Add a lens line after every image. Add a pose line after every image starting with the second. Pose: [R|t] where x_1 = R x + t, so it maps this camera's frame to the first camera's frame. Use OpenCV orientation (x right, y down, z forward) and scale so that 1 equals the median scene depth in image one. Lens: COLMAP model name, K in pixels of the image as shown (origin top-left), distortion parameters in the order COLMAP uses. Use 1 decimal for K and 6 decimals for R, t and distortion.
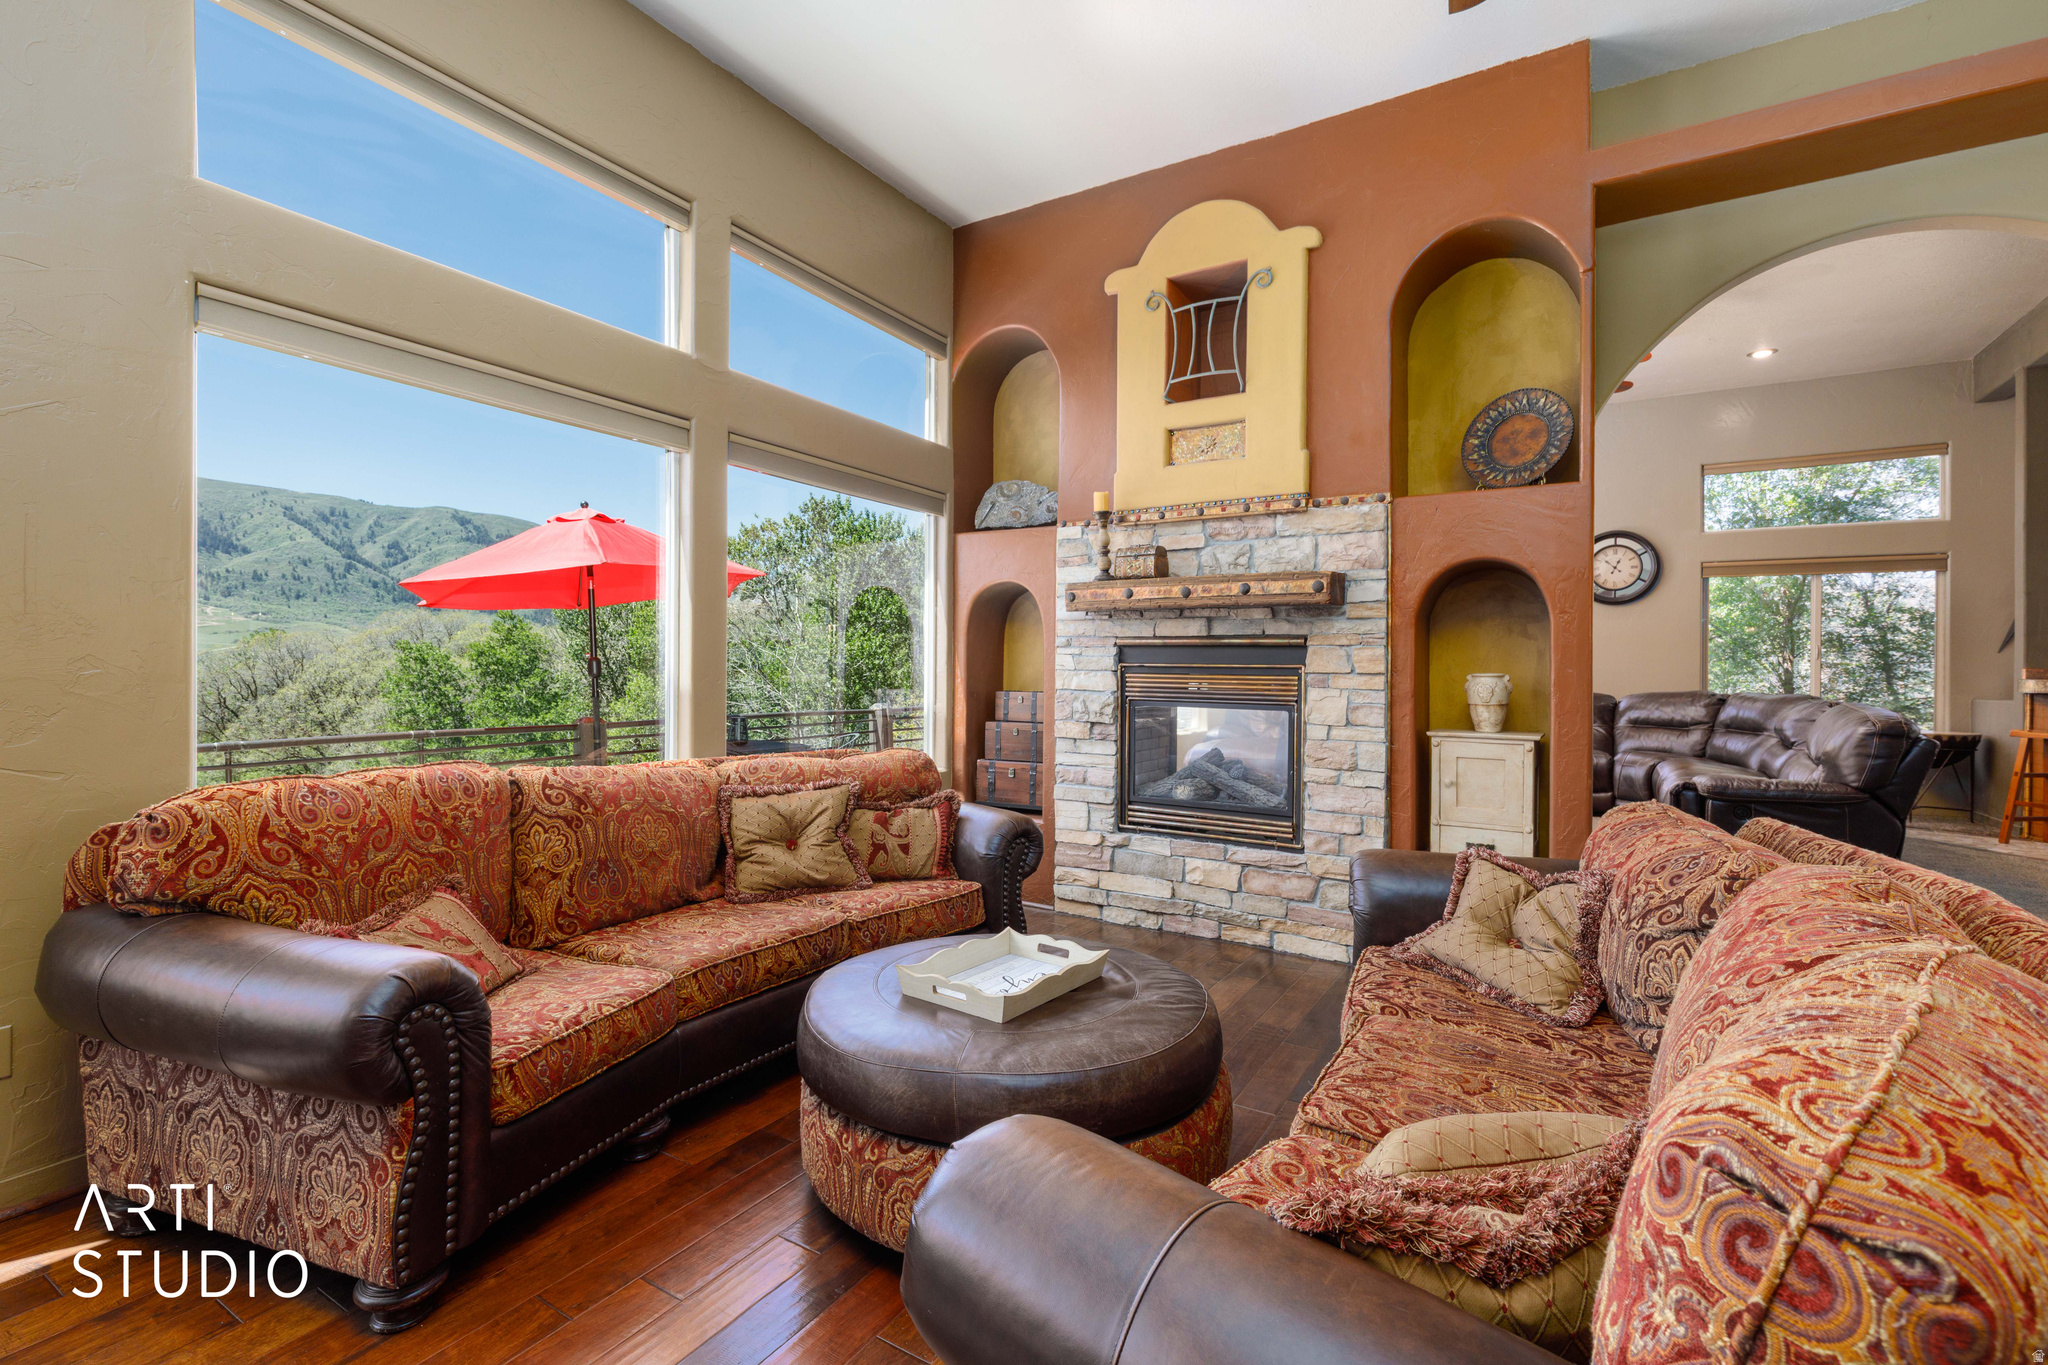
lens RADIAL K [[928.6, 0, 1017.6], [0, 928.6, 676.4], [0, 0, 1]] dist [0.002528, -0.000012]
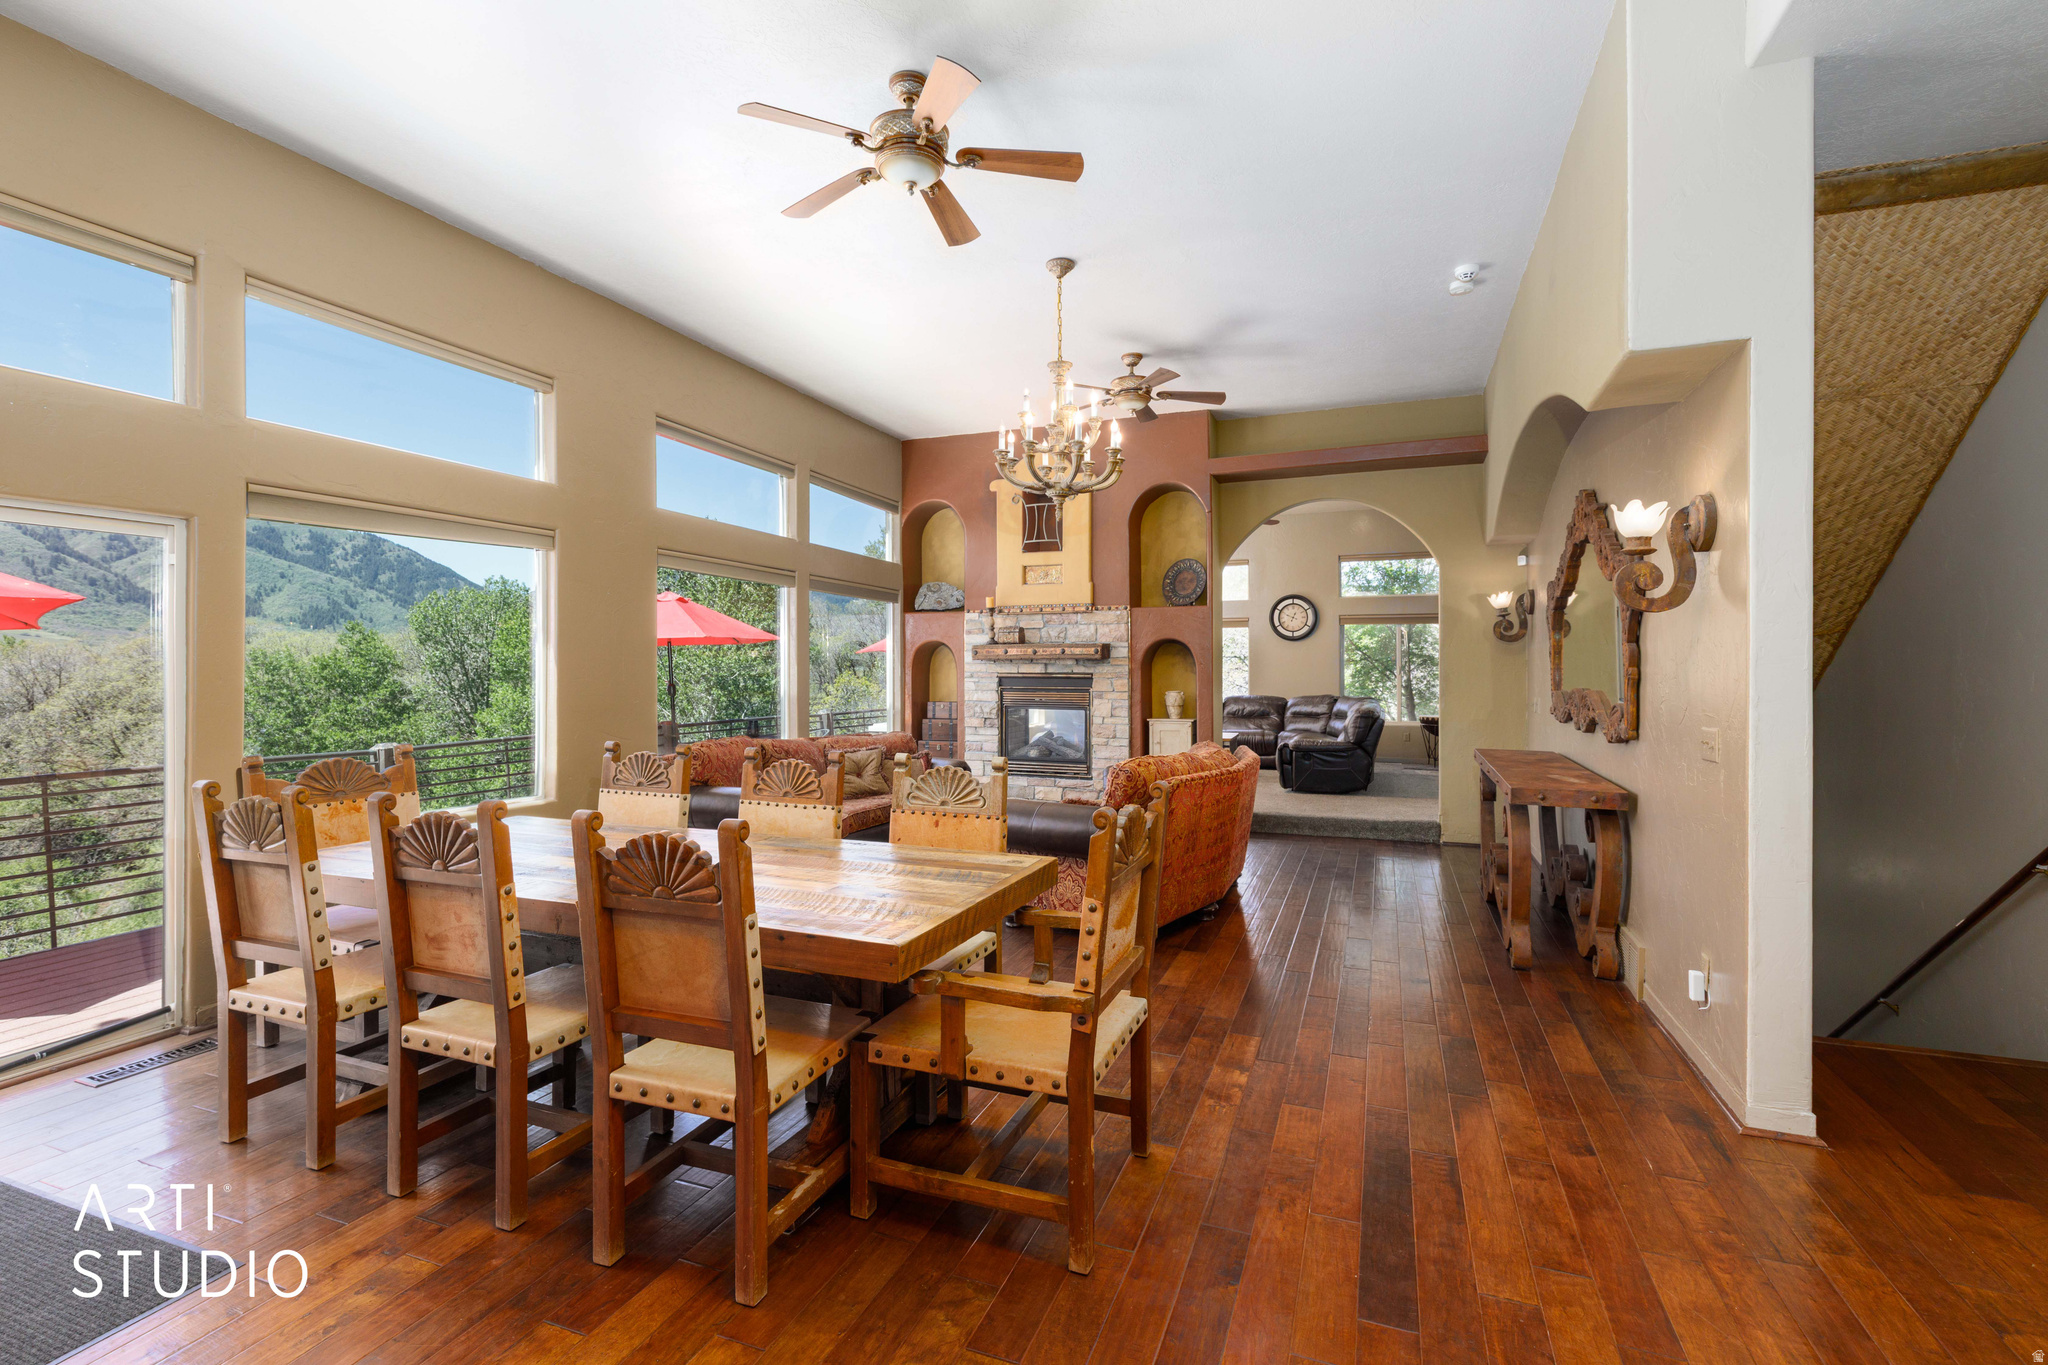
lens RADIAL K [[923.5, 0, 1024.0], [0, 923.5, 682.5], [0, 0, 1]] dist [0.007937, -0.000209]
pose [[0.983538, -0.011307, 0.180345, -0.184201], [0.010733, 0.999934, 0.004156, -0.030341], [-0.180380, -0.002152, 0.983595, -0.877882]]
